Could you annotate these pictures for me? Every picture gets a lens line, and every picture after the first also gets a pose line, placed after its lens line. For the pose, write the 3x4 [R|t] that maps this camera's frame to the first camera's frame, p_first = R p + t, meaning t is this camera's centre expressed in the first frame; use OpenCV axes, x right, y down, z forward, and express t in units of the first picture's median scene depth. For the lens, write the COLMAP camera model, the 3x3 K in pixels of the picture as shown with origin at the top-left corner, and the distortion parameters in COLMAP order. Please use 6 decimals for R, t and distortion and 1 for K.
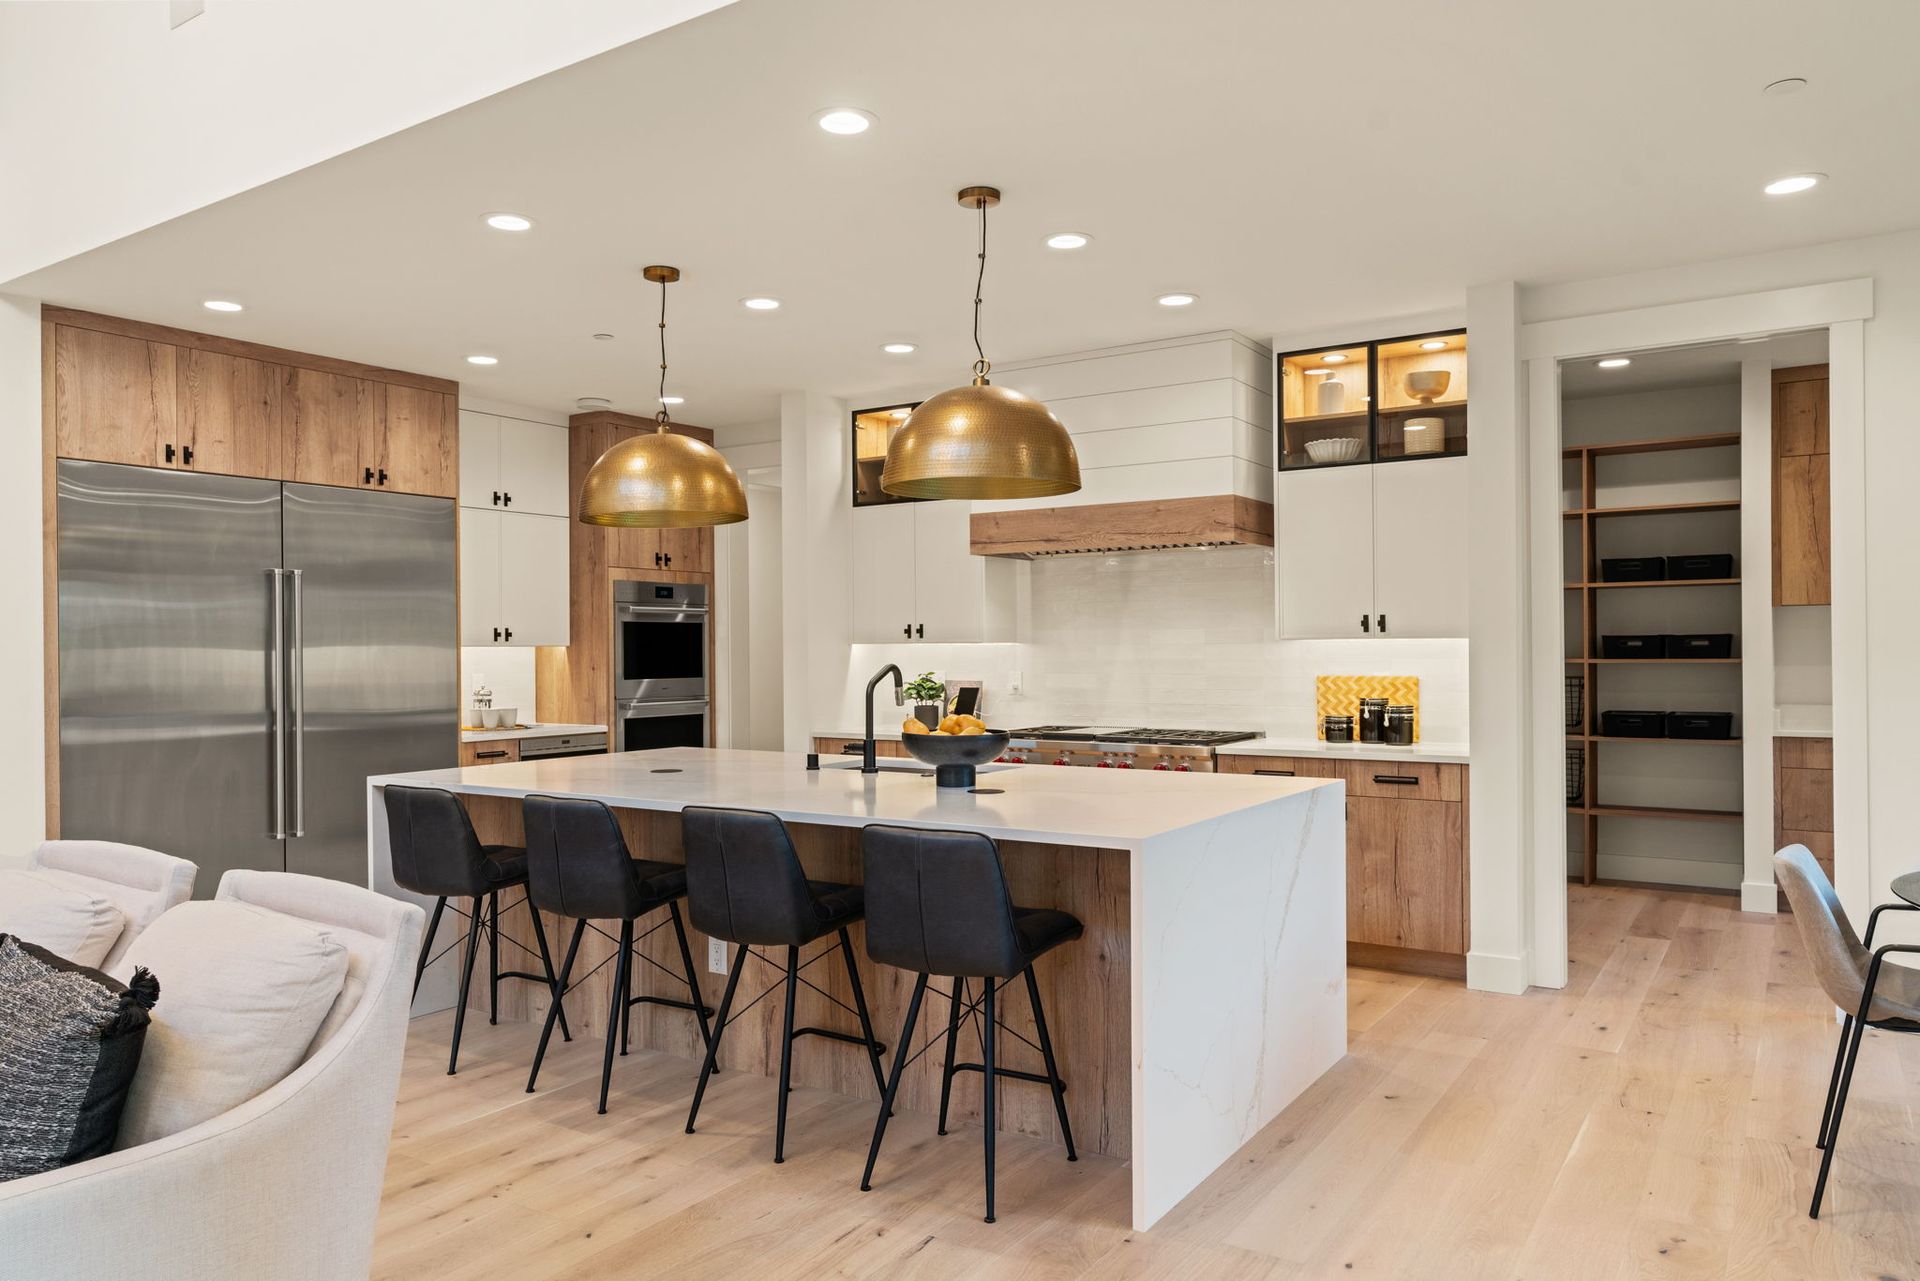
lens RADIAL K [[1289.8, 0, 955.7], [0, 1289.8, 650.3], [0, 0, 1]] dist [-0.010218, 0.002849]
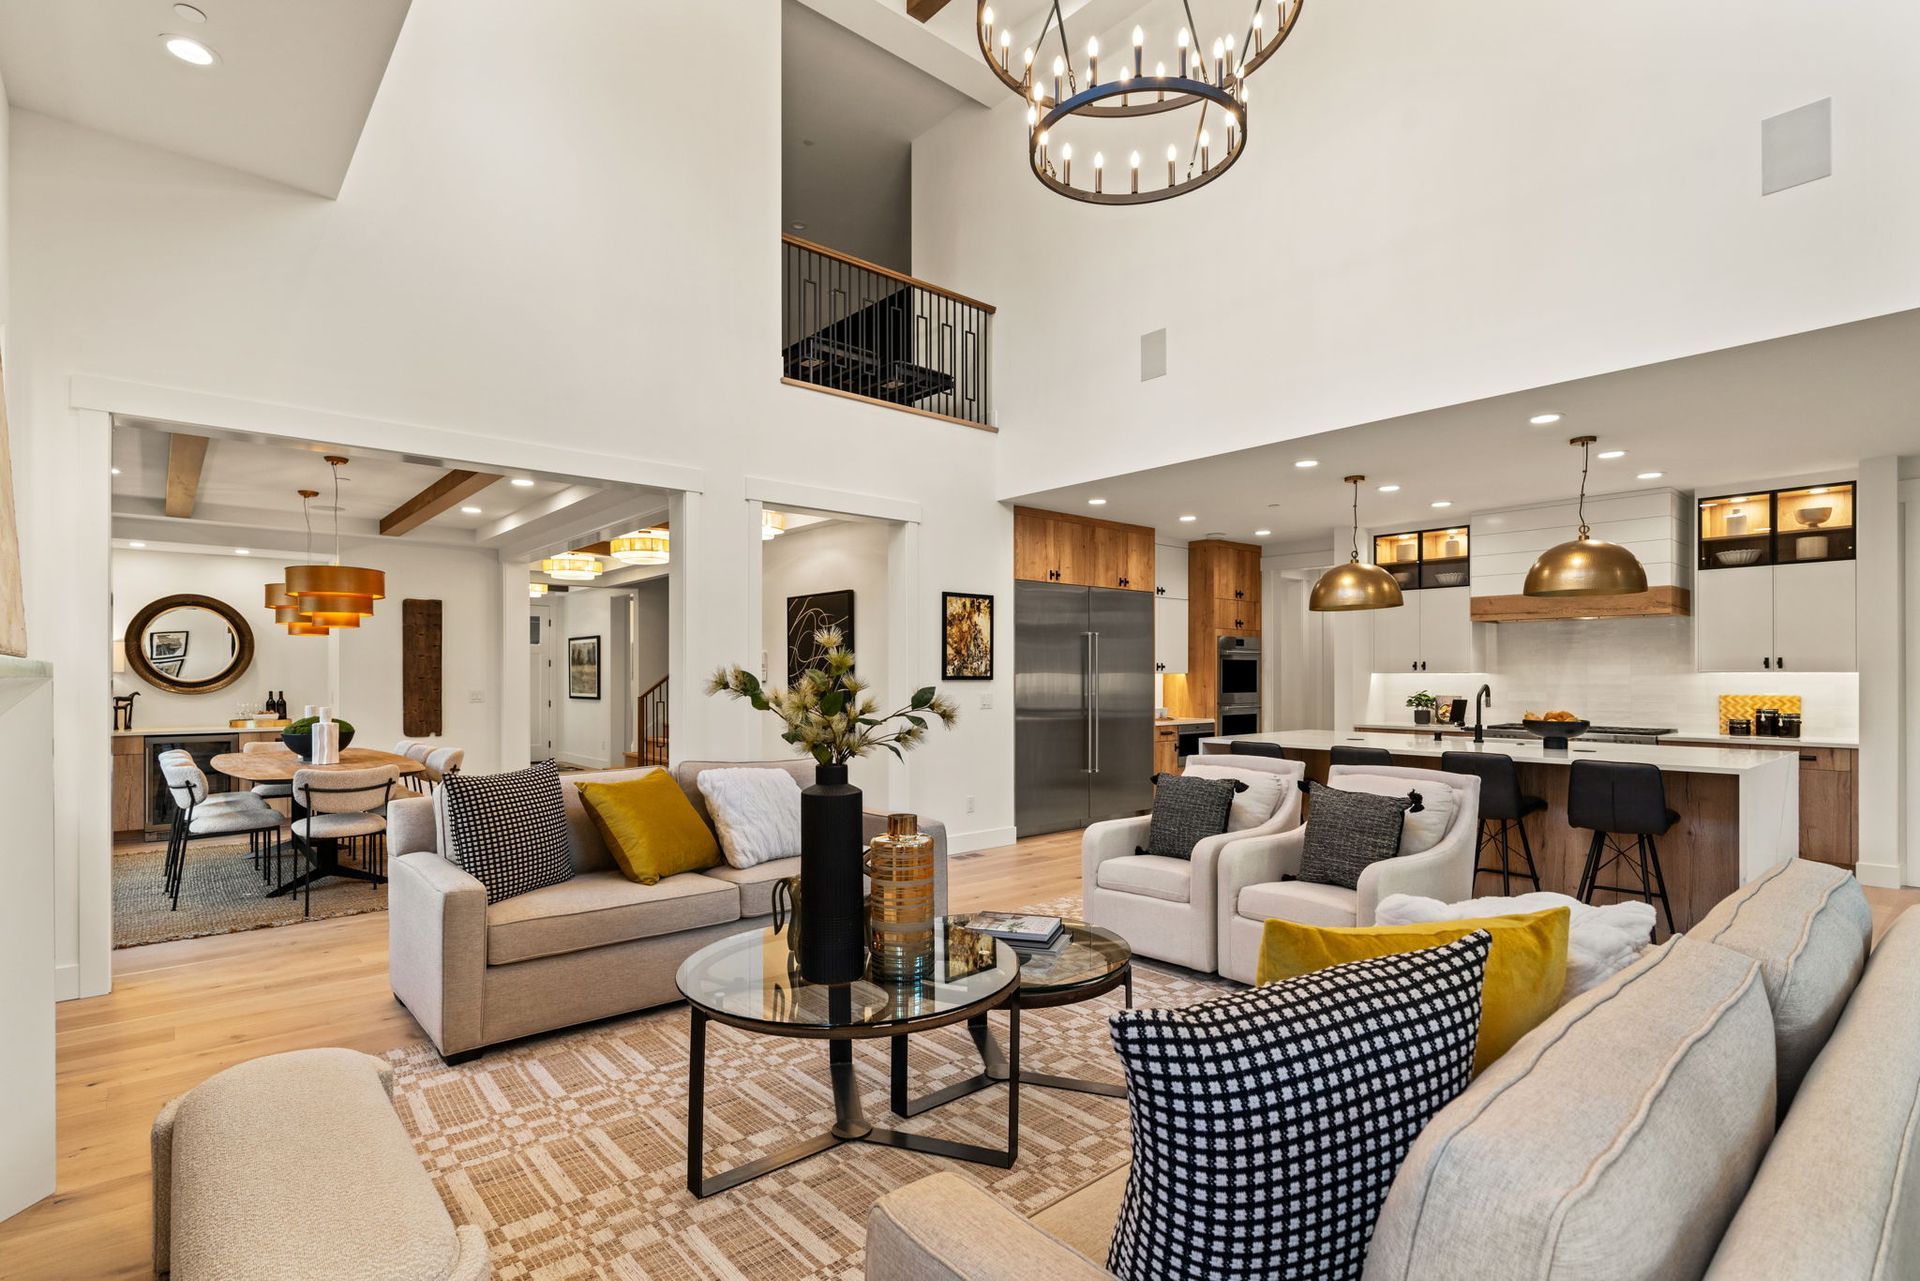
lens RADIAL K [[928.7, 0, 959.6], [0, 928.7, 673.1], [0, 0, 1]] dist [-0.002959, 0.000569]
pose [[0.964127, 0.006500, -0.265362, -0.340460], [-0.007323, 0.999971, -0.002109, 0.001896], [0.265340, 0.003977, 0.964147, -0.387175]]
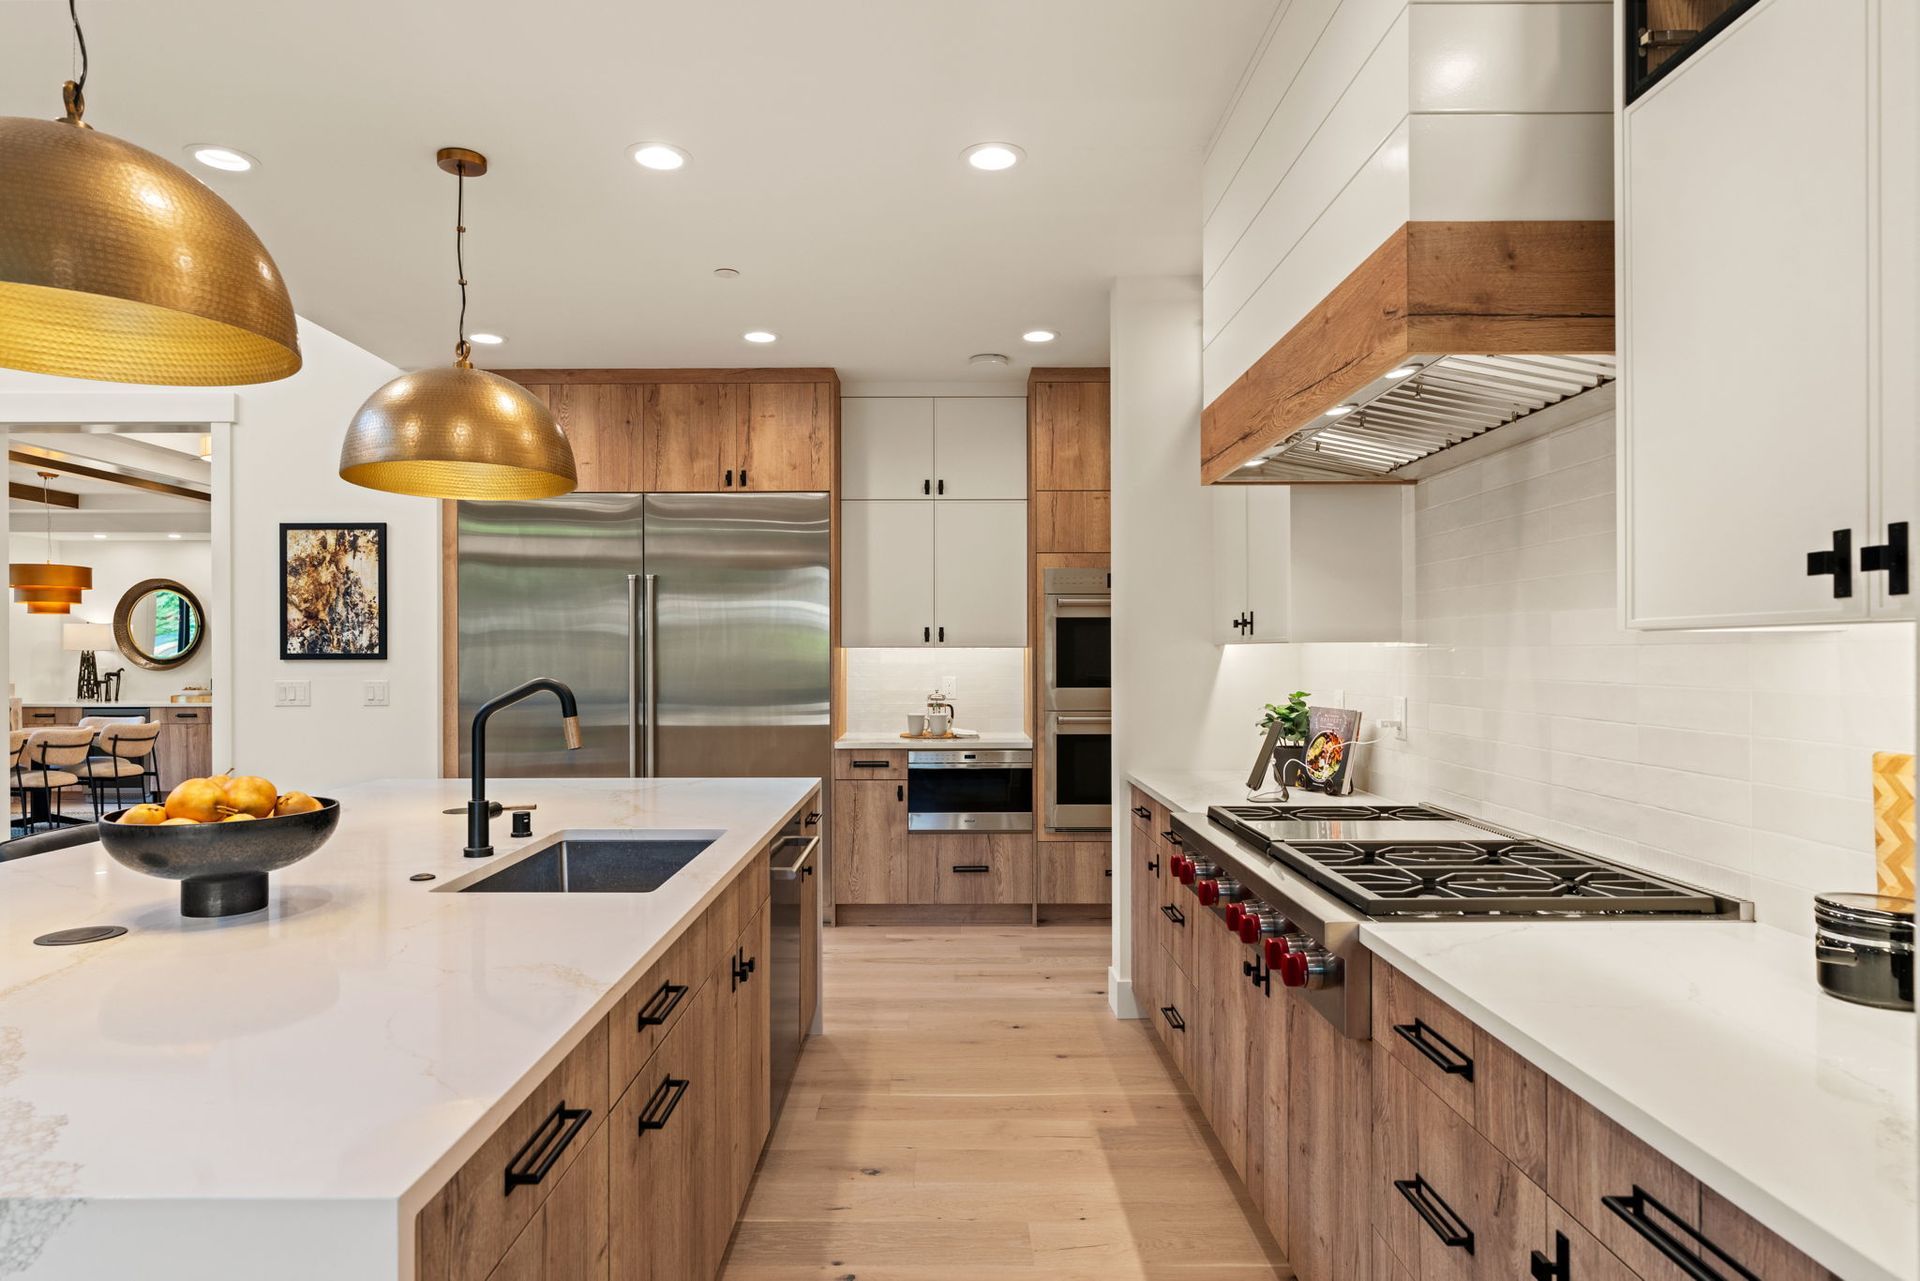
lens RADIAL K [[1107.3, 0, 951.0], [0, 1107.3, 656.9], [0, 0, 1]] dist [-0.002934, -0.000001]
pose [[0.551696, 0.008994, -0.833997, 0.385468], [-0.003389, 0.999958, 0.008542, -0.003680], [0.834038, -0.001887, 0.551703, 0.701776]]
